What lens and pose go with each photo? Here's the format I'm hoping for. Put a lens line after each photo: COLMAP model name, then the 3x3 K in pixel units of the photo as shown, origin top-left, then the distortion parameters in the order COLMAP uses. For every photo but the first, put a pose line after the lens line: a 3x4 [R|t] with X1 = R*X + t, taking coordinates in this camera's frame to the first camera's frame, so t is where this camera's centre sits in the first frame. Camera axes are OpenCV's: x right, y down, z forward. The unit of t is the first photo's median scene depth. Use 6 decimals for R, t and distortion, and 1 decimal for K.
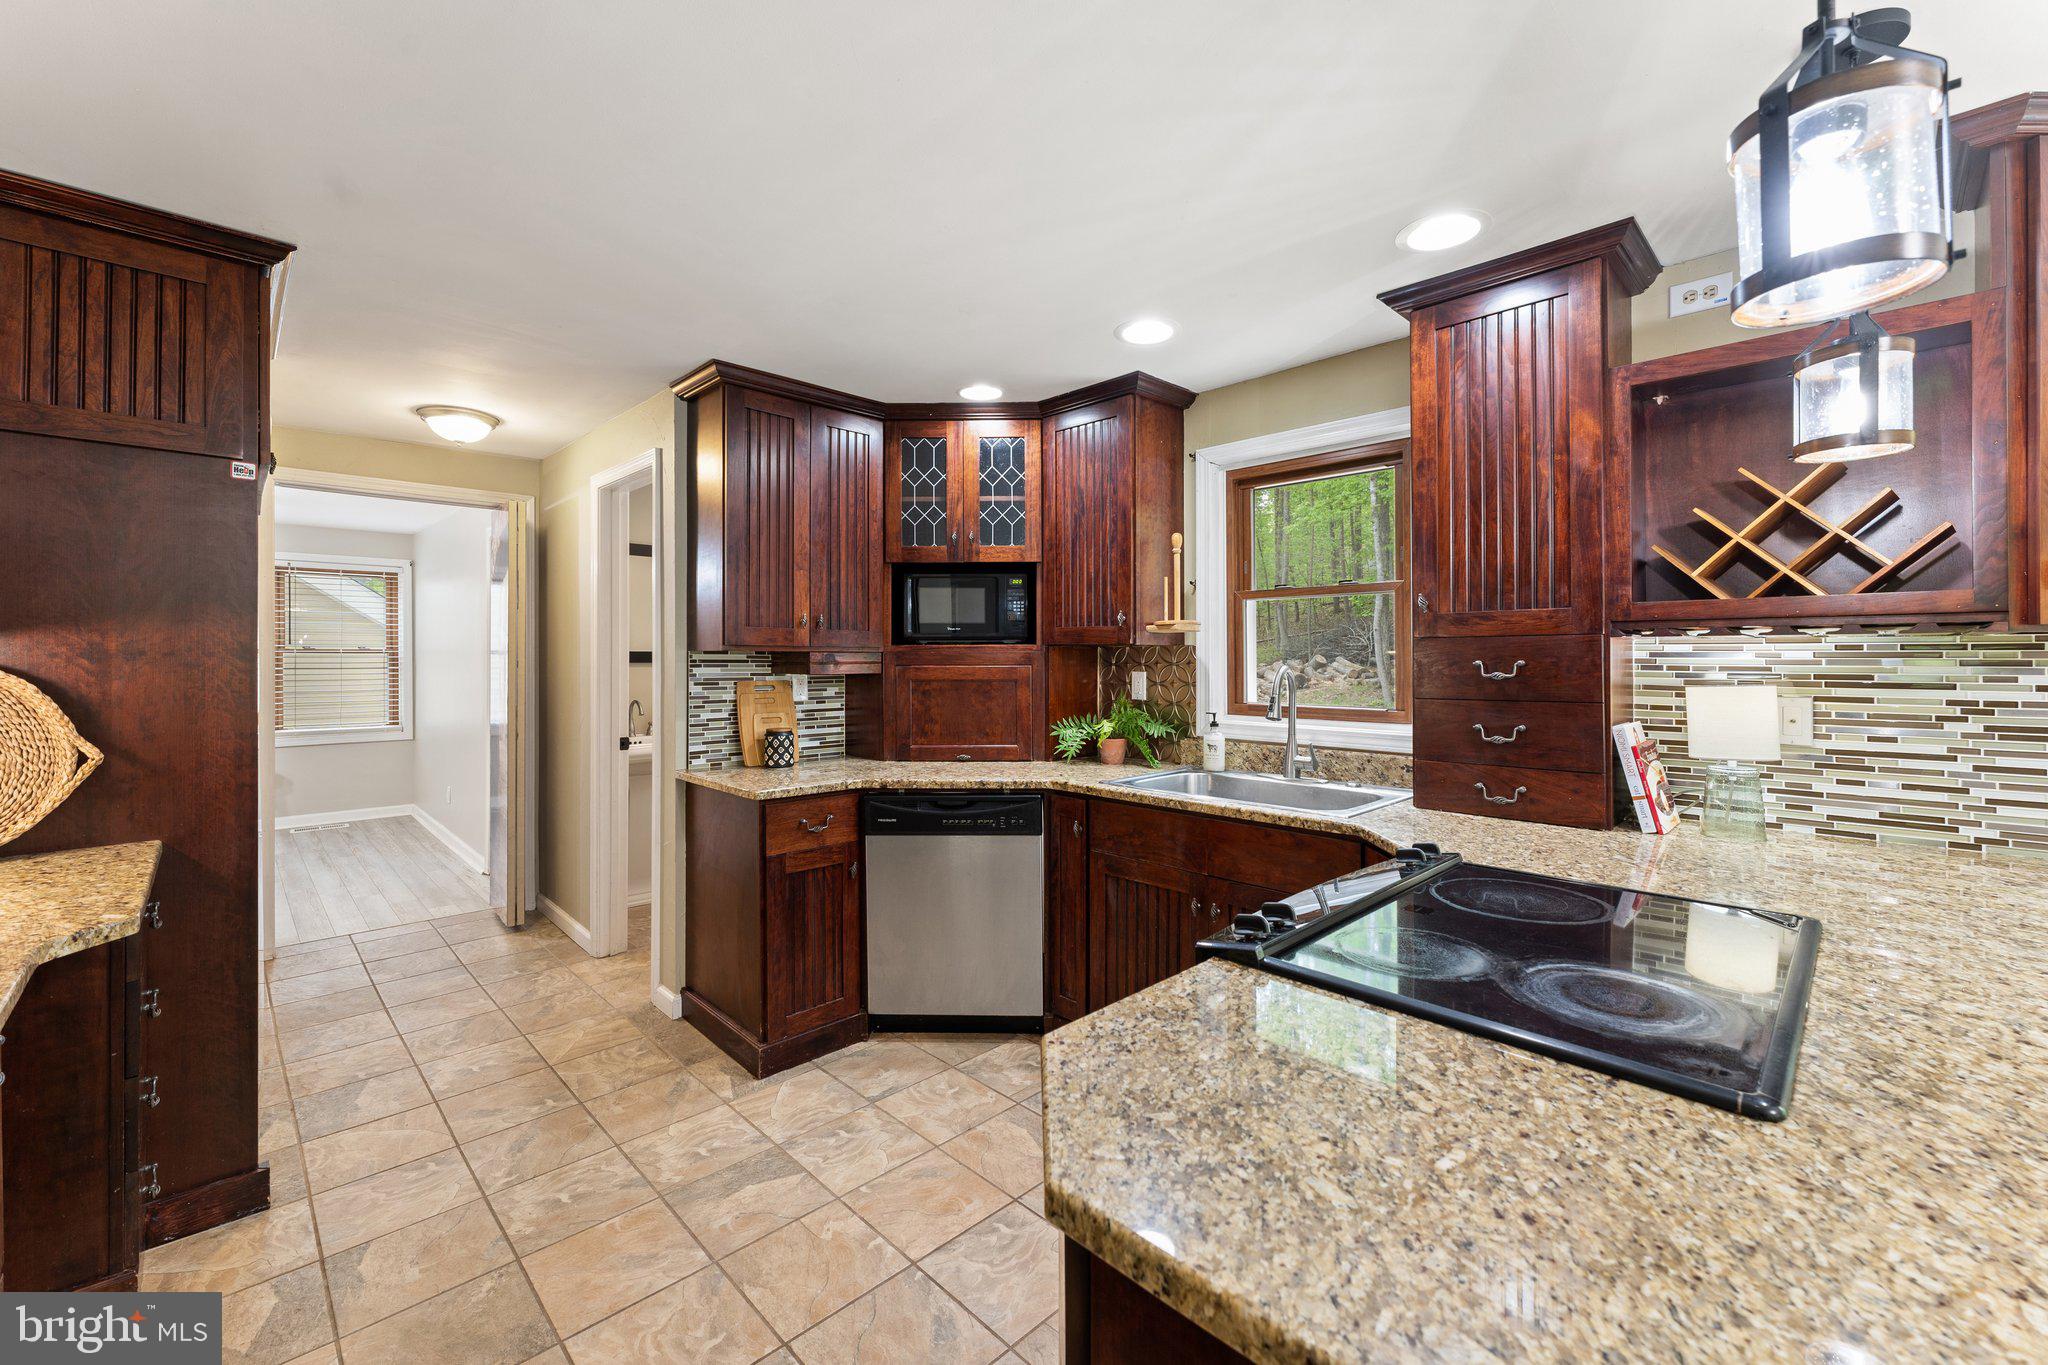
lens RADIAL K [[832.4, 0, 996.8], [0, 832.4, 647.3], [0, 0, 1]] dist [-0.000248, -0.000583]
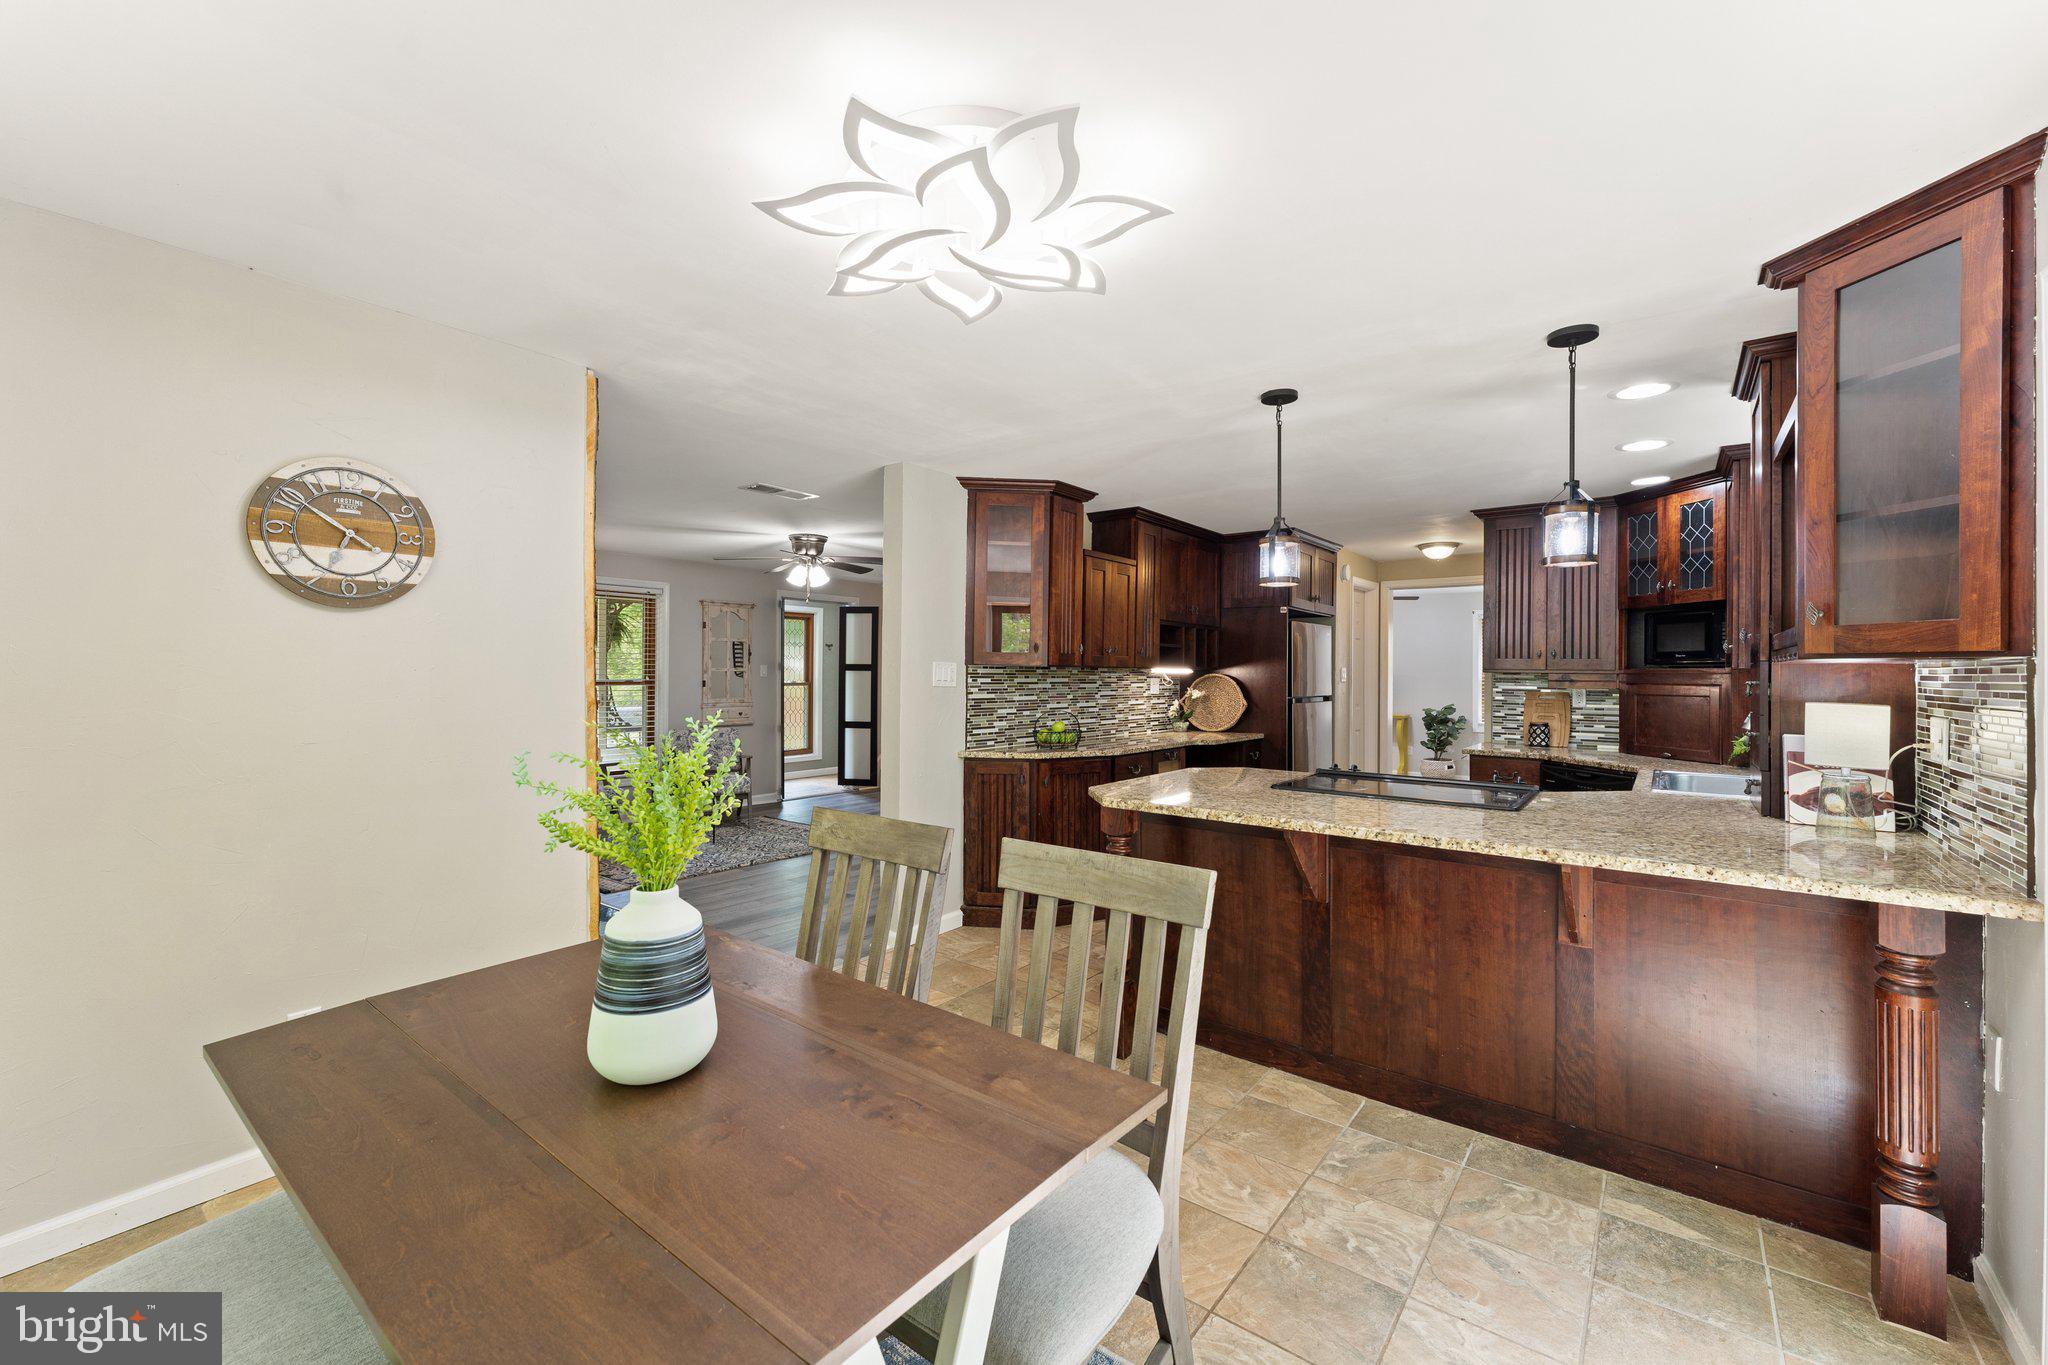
lens RADIAL K [[832.4, 0, 1008.0], [0, 832.4, 670.4], [0, 0, 1]] dist [-0.000248, -0.000583]
pose [[0.122062, -0.002212, -0.992520, 1.120289], [0.004172, 0.999990, -0.001715, -0.002191], [0.992514, -0.003931, 0.122070, -0.178865]]
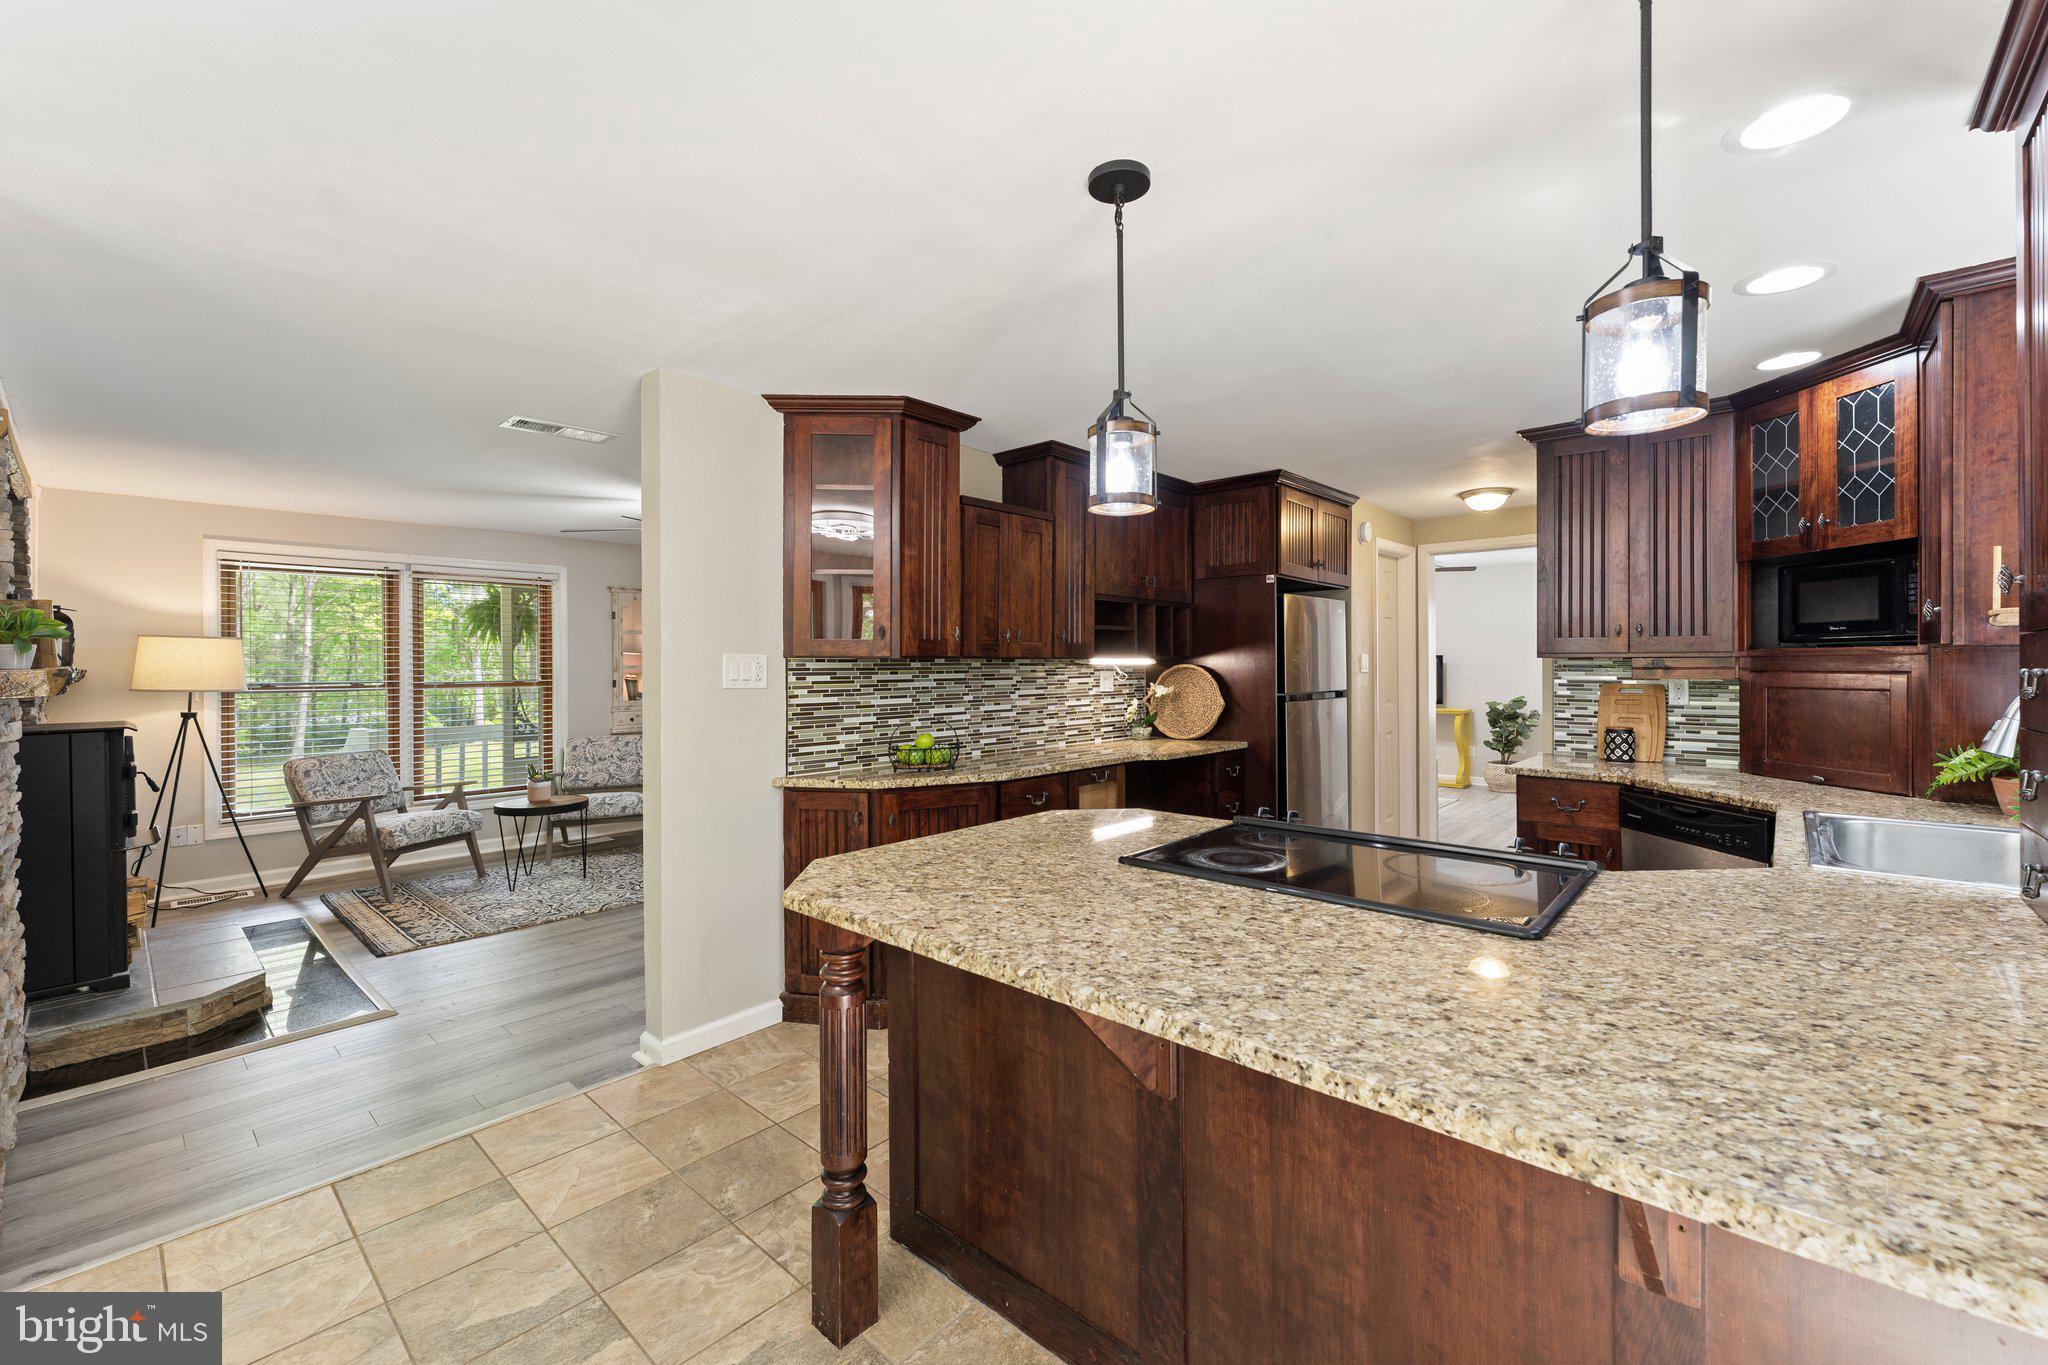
lens RADIAL K [[832.4, 0, 1030.6], [0, 832.4, 669.4], [0, 0, 1]] dist [-0.000248, -0.000583]
pose [[0.057785, 0.004610, -0.998318, 0.766390], [0.018228, 0.999818, 0.005672, -0.000420], [0.998163, -0.018525, 0.057690, 0.141812]]
